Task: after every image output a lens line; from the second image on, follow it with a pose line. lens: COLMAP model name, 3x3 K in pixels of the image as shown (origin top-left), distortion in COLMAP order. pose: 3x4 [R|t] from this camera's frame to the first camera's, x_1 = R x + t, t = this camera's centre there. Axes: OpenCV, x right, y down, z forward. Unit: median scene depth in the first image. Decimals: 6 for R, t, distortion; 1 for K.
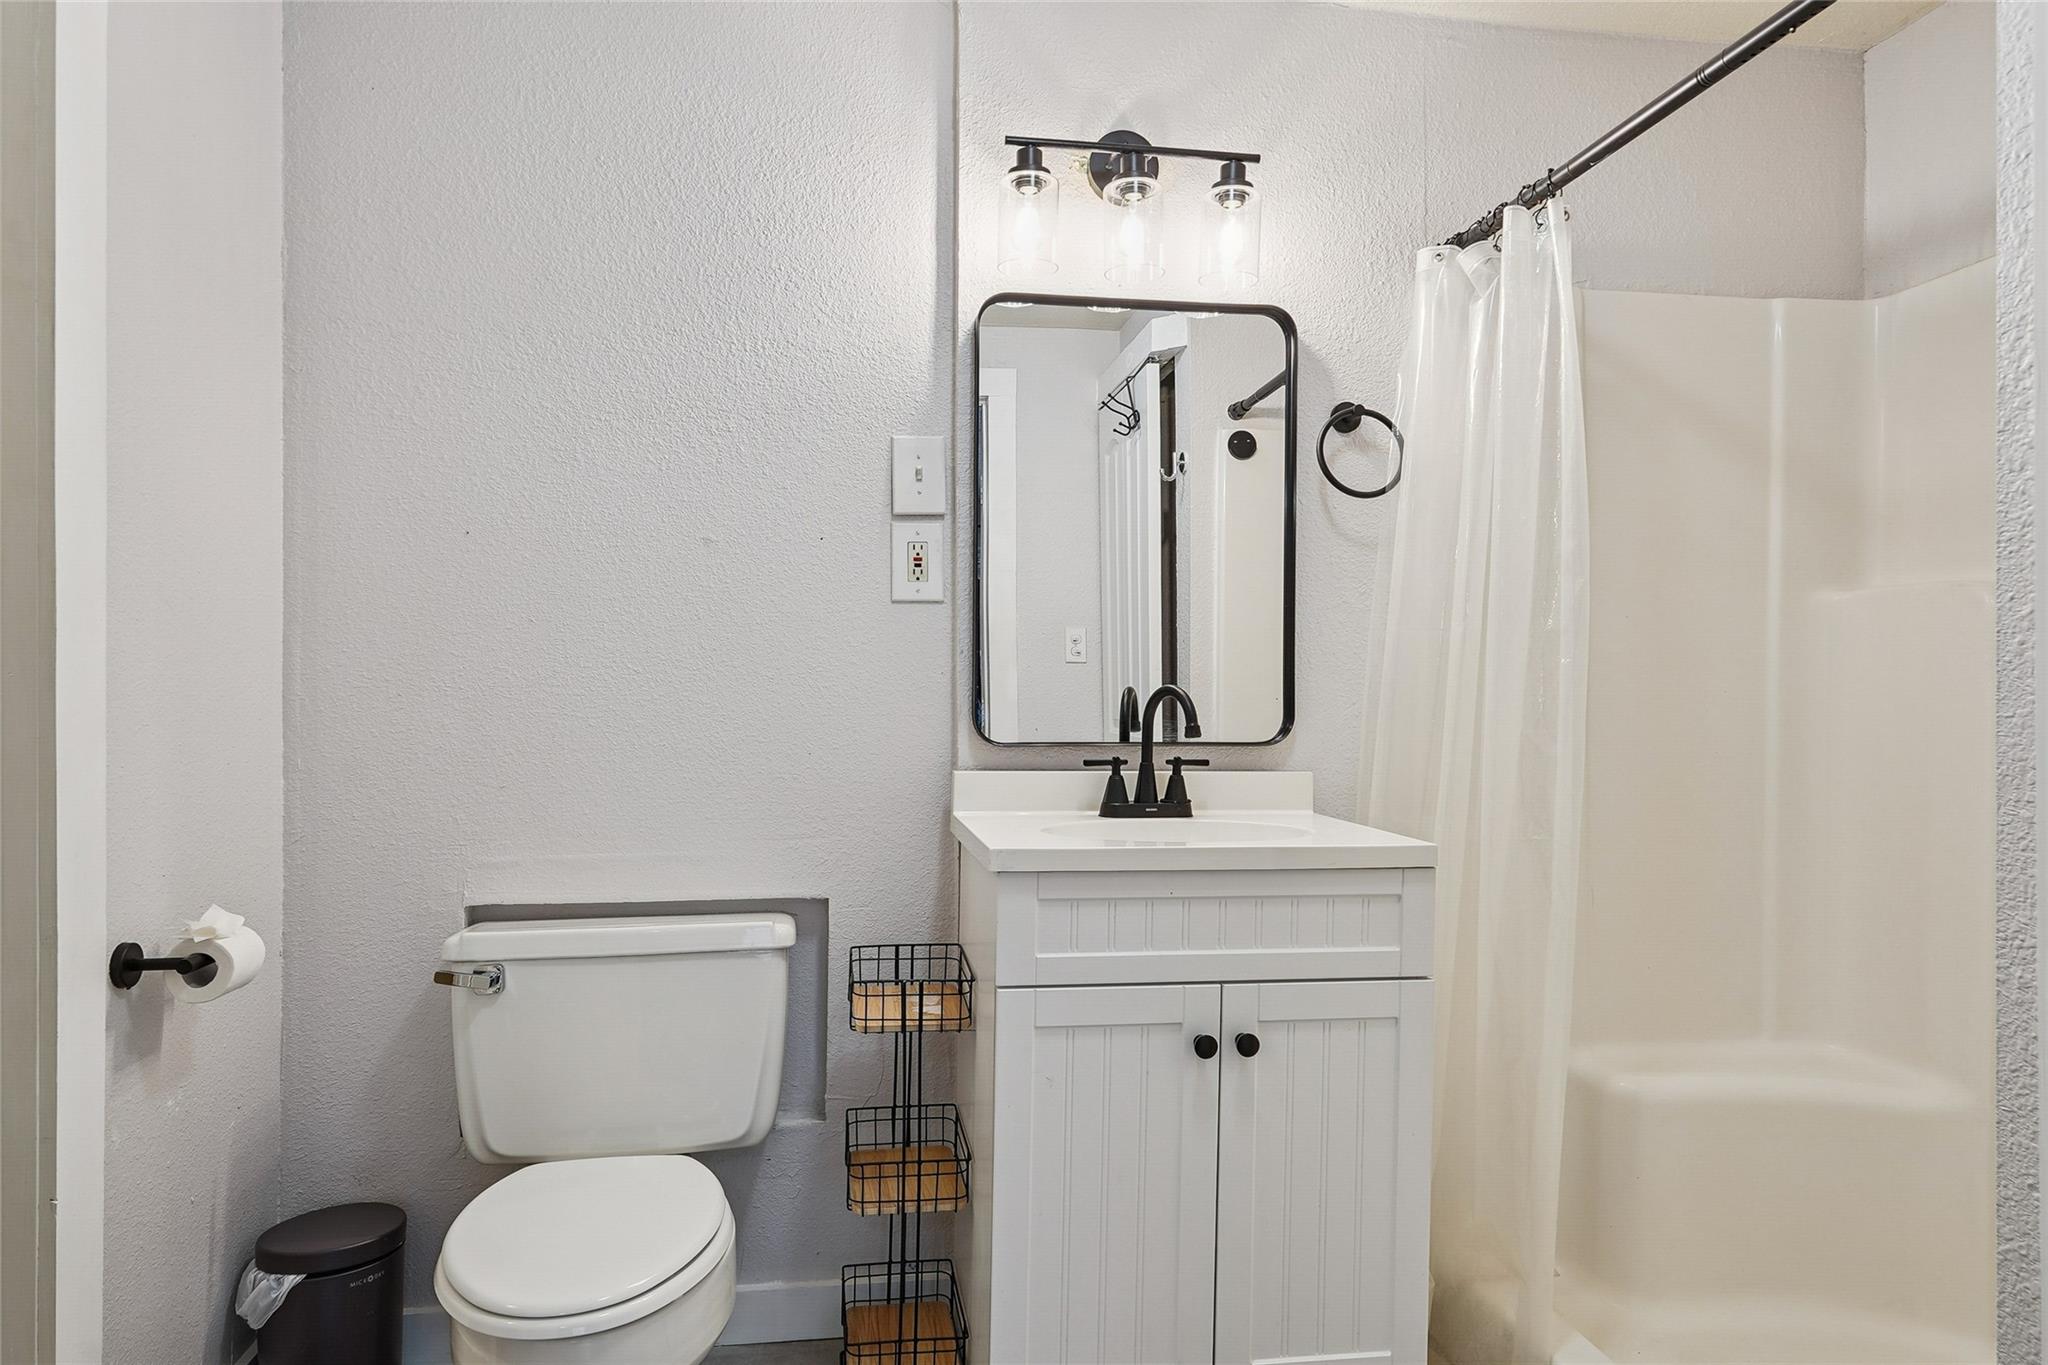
lens RADIAL K [[1283.0, 0, 1029.3], [0, 1283.0, 694.8], [0, 0, 1]] dist [-0.003366, 0.001427]
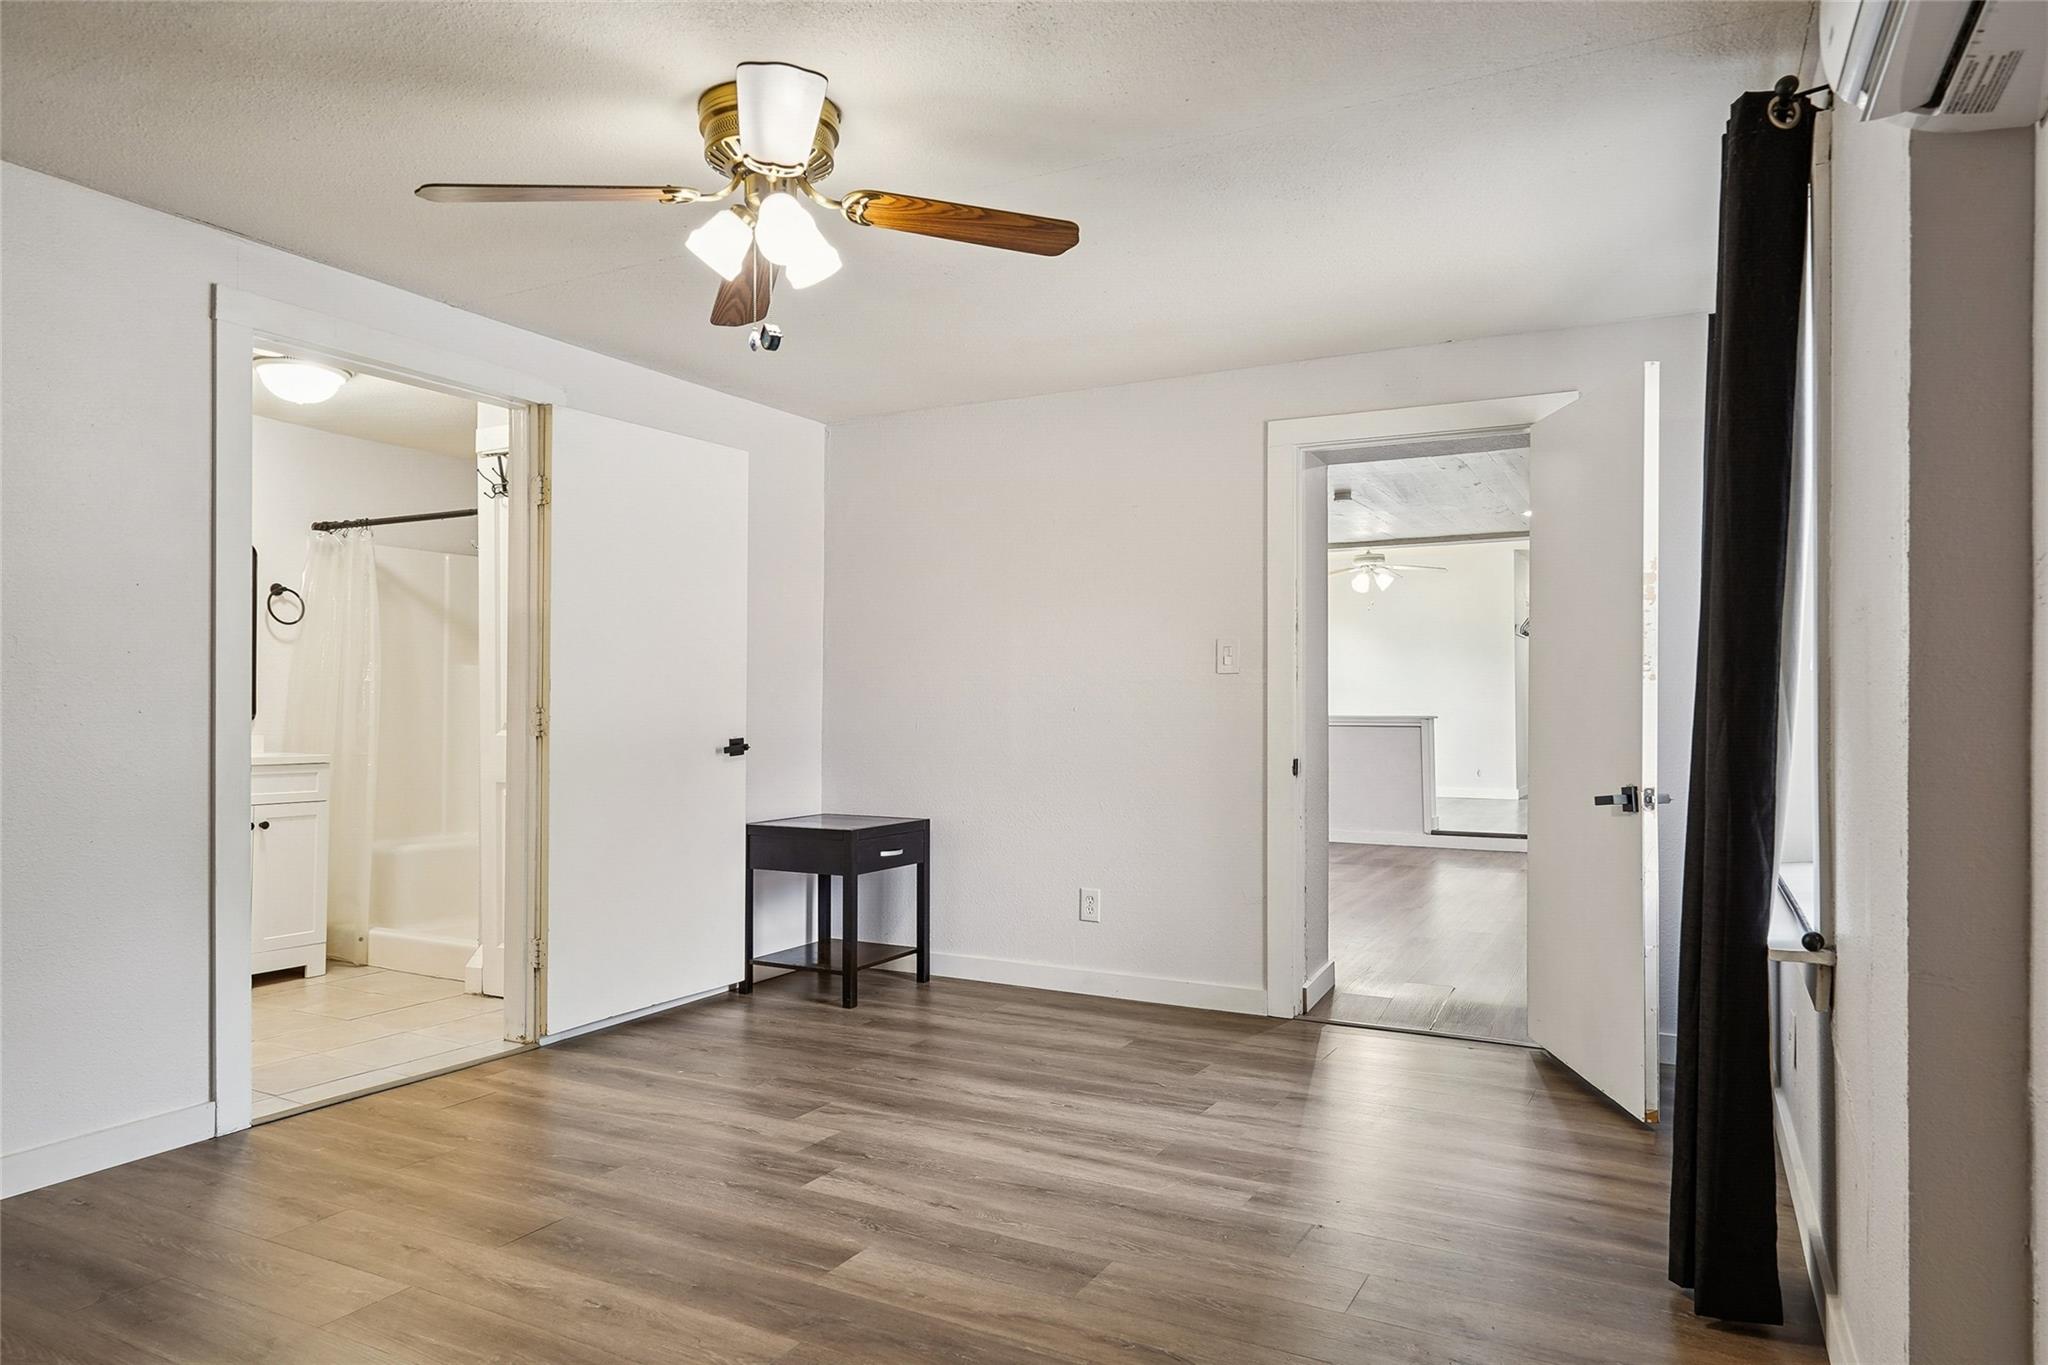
lens RADIAL K [[1283.0, 0, 1017.1], [0, 1283.0, 701.0], [0, 0, 1]] dist [-0.003366, 0.001427]
pose [[0.606728, 0.002025, 0.794907, -0.858874], [0.002187, 0.999989, -0.004216, 0.009638], [-0.794907, 0.004296, 0.606717, -1.638693]]
